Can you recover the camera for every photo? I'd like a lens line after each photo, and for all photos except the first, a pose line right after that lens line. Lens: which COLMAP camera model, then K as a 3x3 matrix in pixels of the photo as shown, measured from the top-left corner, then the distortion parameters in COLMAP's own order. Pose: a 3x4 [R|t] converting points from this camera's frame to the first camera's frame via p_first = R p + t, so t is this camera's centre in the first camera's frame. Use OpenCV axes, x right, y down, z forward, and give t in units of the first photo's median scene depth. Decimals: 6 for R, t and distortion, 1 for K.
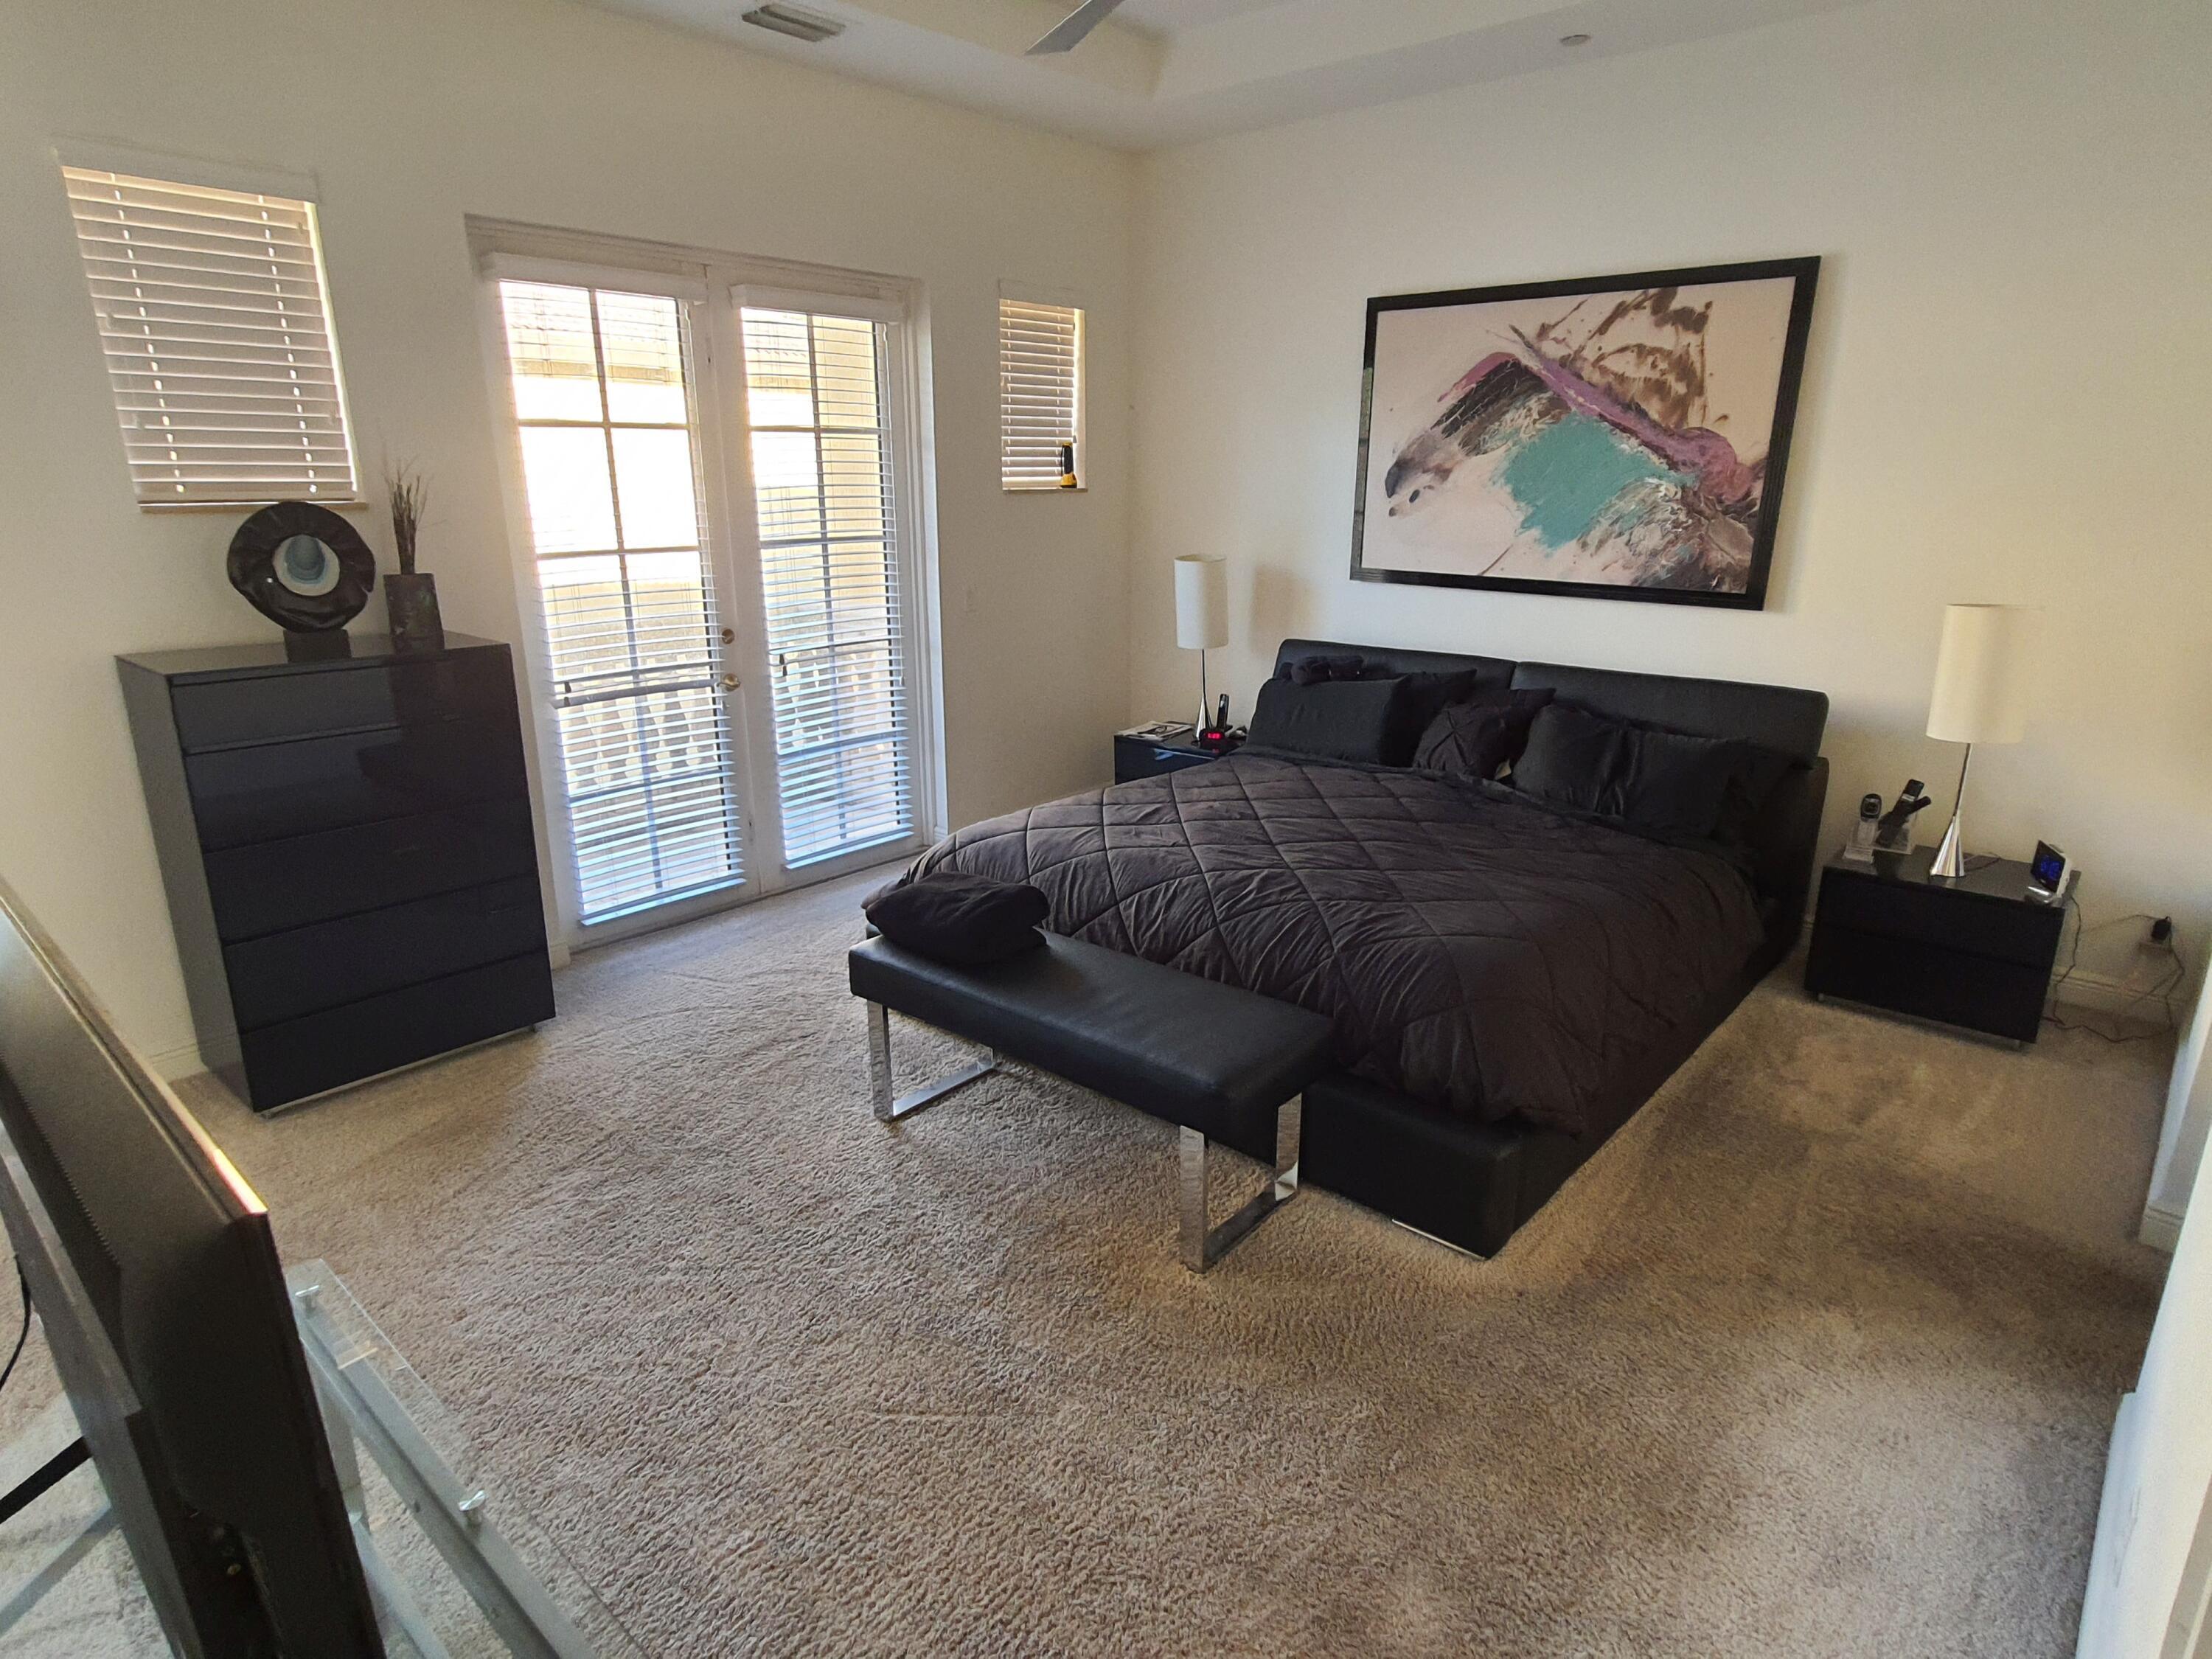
lens RADIAL K [[1218.7, 0, 1103.4], [0, 1218.7, 833.8], [0, 0, 1]] dist [0.001433, -0.001056]
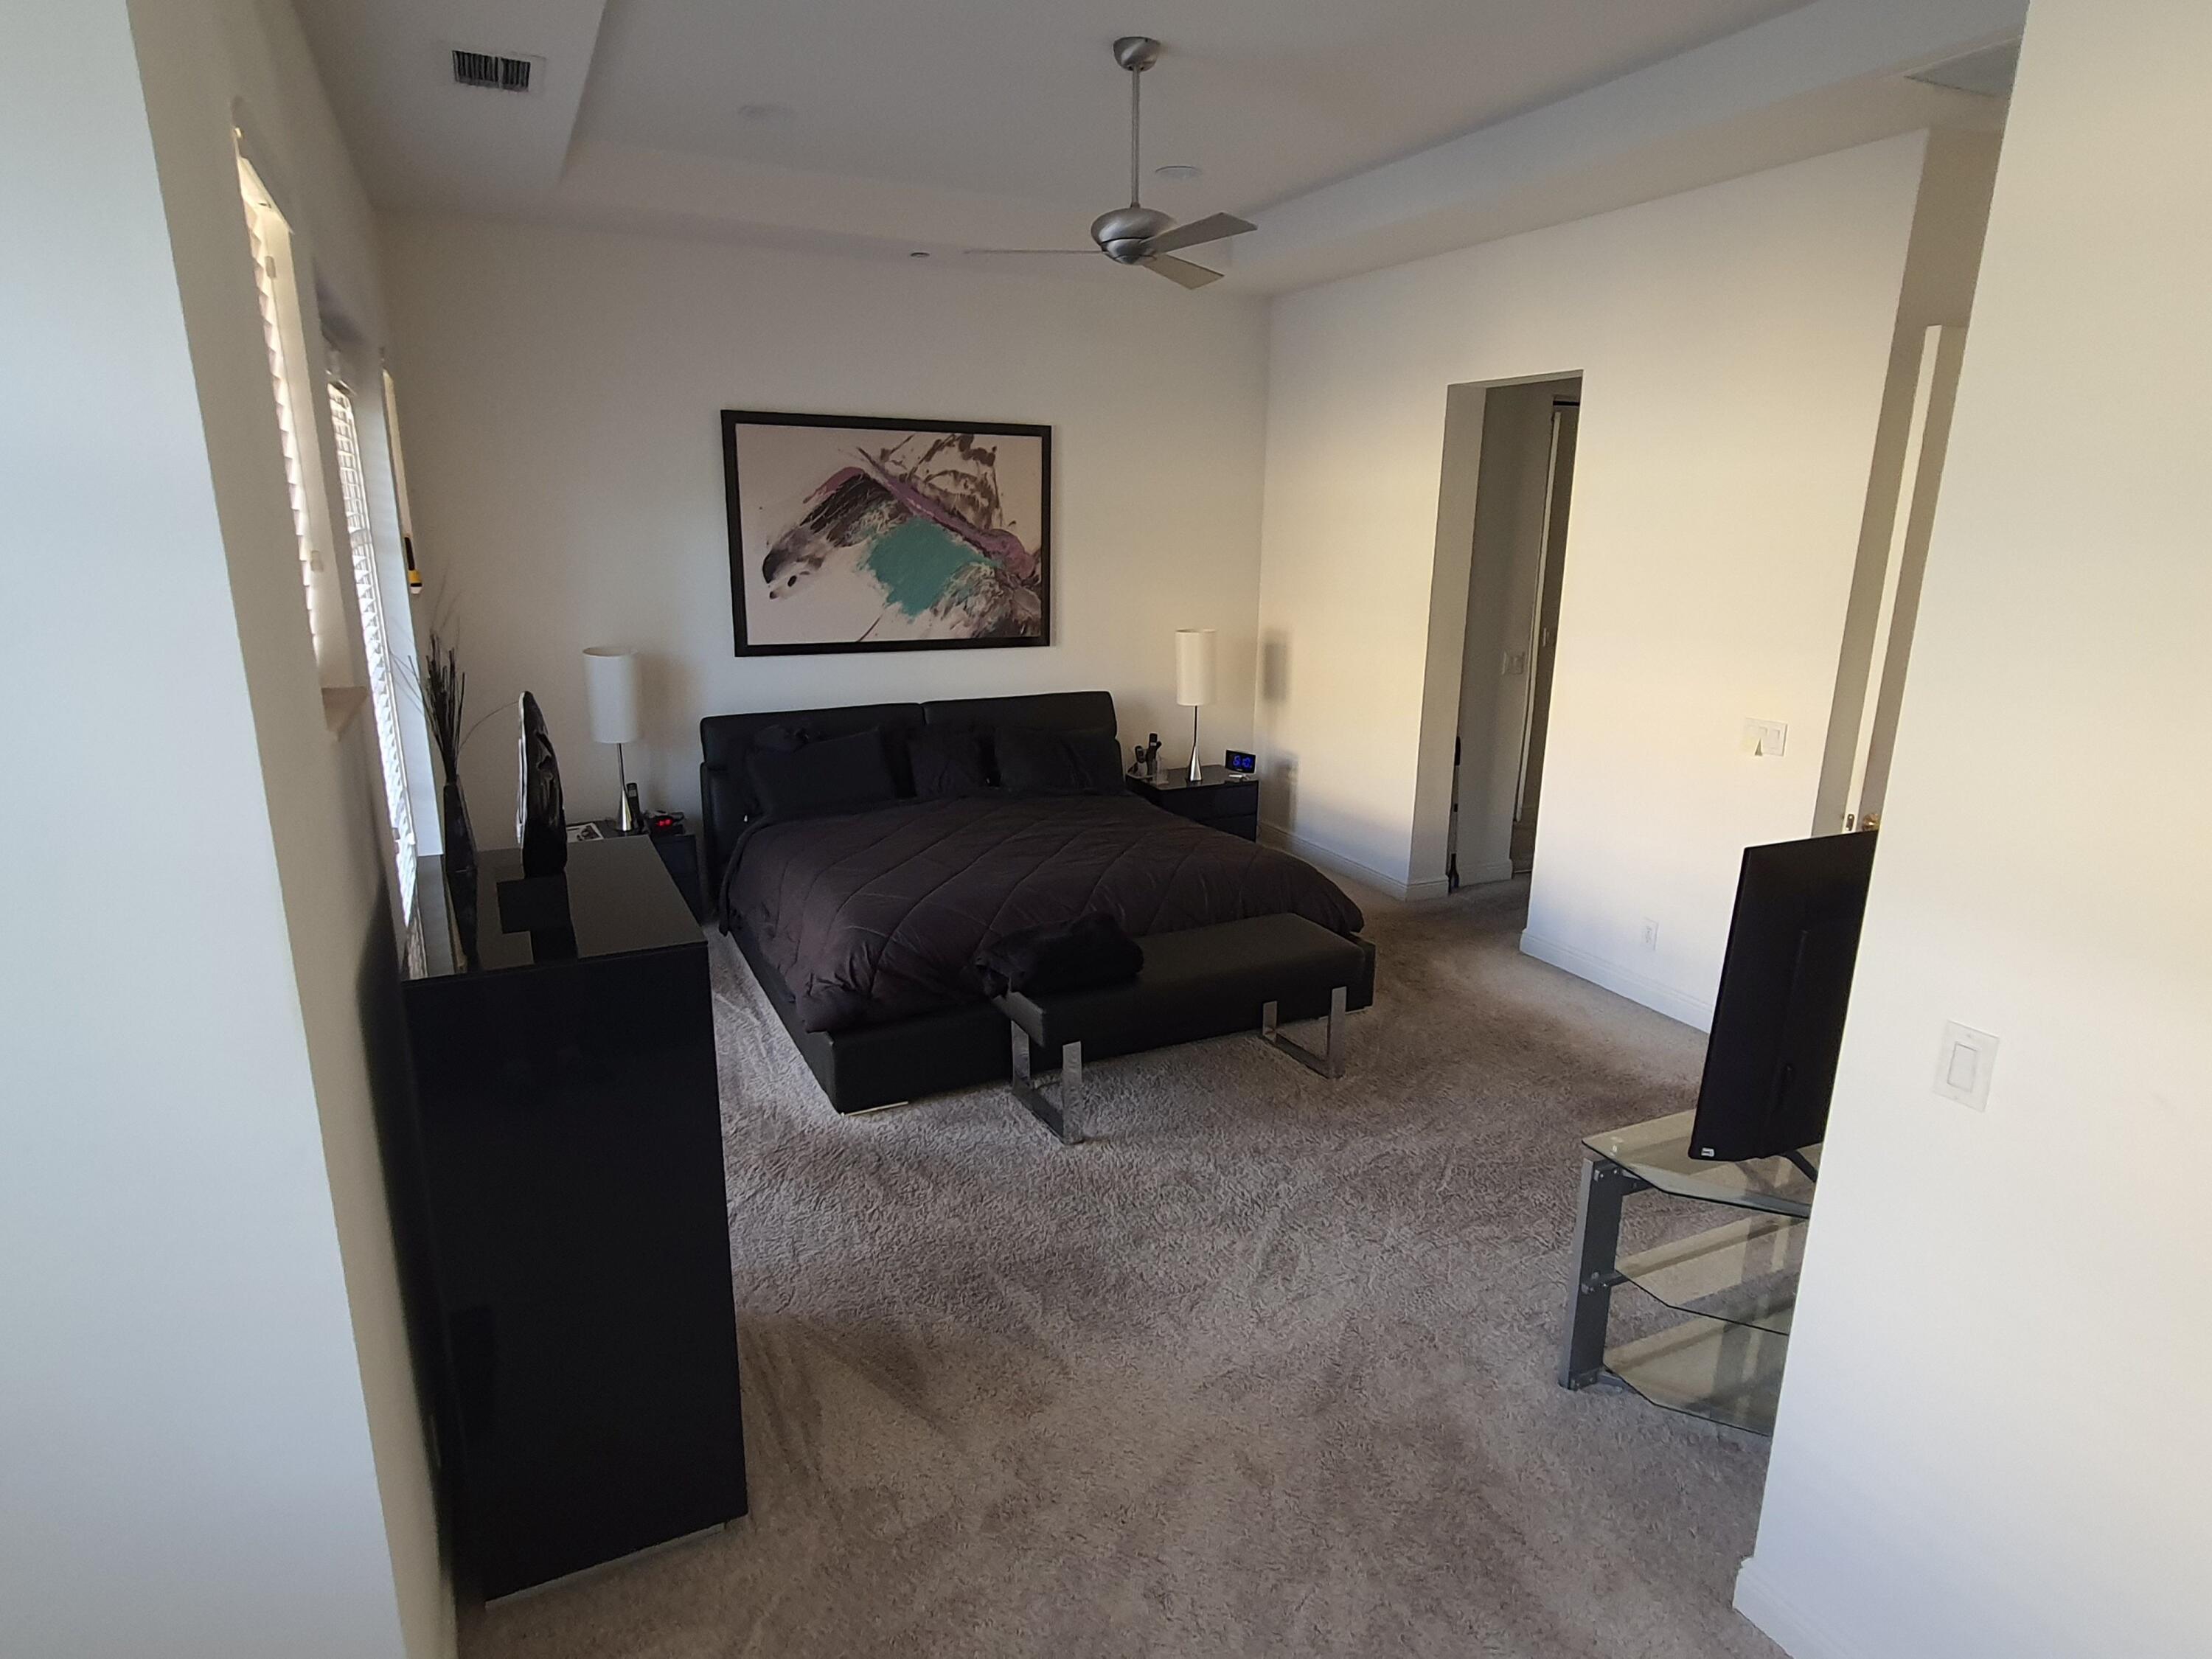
lens RADIAL K [[1218.7, 0, 1110.3], [0, 1218.7, 818.5], [0, 0, 1]] dist [0.001433, -0.001056]
pose [[0.377702, -0.226006, 0.897921, -0.806265], [0.256401, 0.957361, 0.133114, -0.149001], [-0.889719, 0.179950, 0.419545, 0.303042]]
